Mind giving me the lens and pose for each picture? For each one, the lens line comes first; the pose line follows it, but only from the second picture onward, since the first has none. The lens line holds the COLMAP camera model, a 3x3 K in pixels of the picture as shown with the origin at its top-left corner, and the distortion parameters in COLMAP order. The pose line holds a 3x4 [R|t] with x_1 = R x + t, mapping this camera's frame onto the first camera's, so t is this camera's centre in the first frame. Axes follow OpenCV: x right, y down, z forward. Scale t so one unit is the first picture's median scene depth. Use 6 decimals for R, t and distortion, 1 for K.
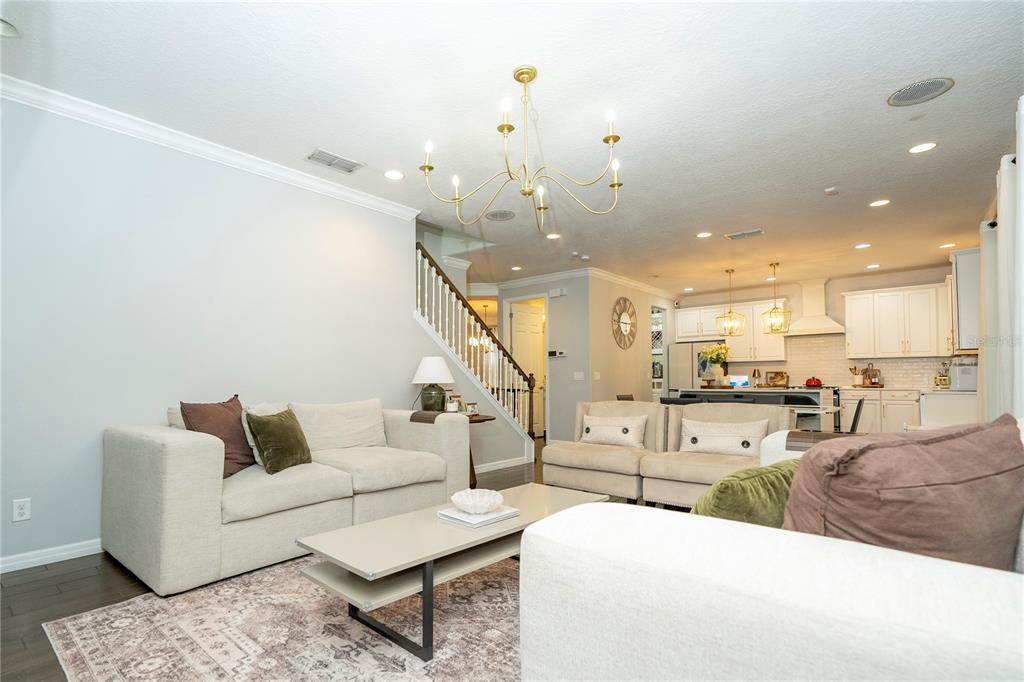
lens RADIAL K [[467.8, 0, 507.3], [0, 467.8, 372.9], [0, 0, 1]] dist [0.000515, 0.000015]
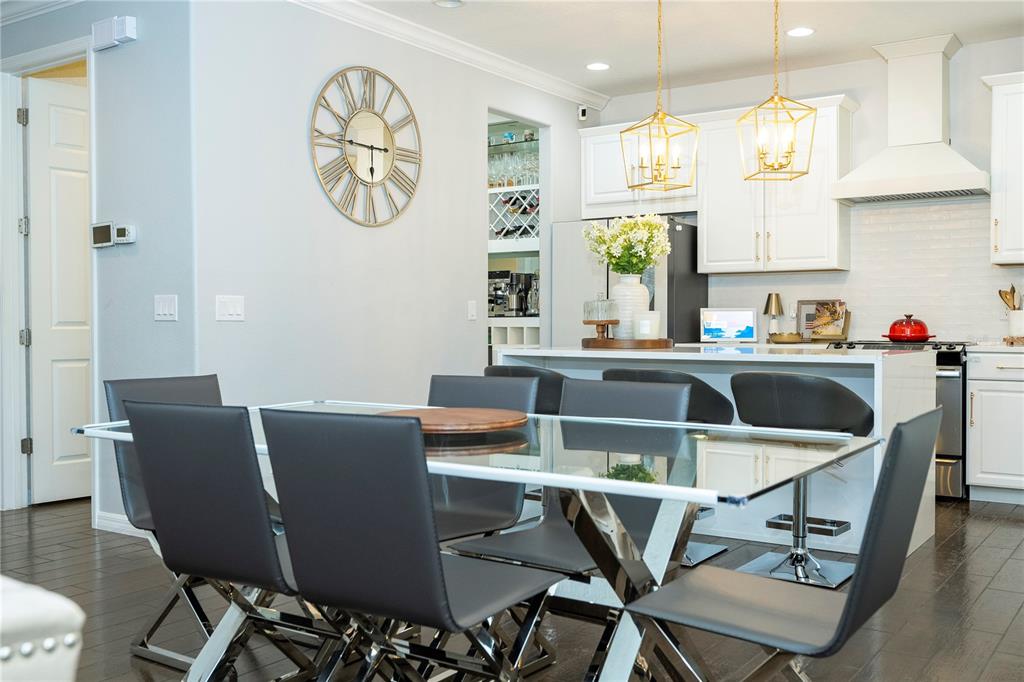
lens RADIAL K [[1005.4, 0, 512.0], [0, 1005.4, 341.0], [0, 0, 1]] dist [-0.006591, -0.001370]
pose [[0.990780, 0.002008, 0.135468, 0.247812], [-0.007014, 0.999310, 0.036483, 0.002745], [-0.135301, -0.037097, 0.990110, 0.278854]]
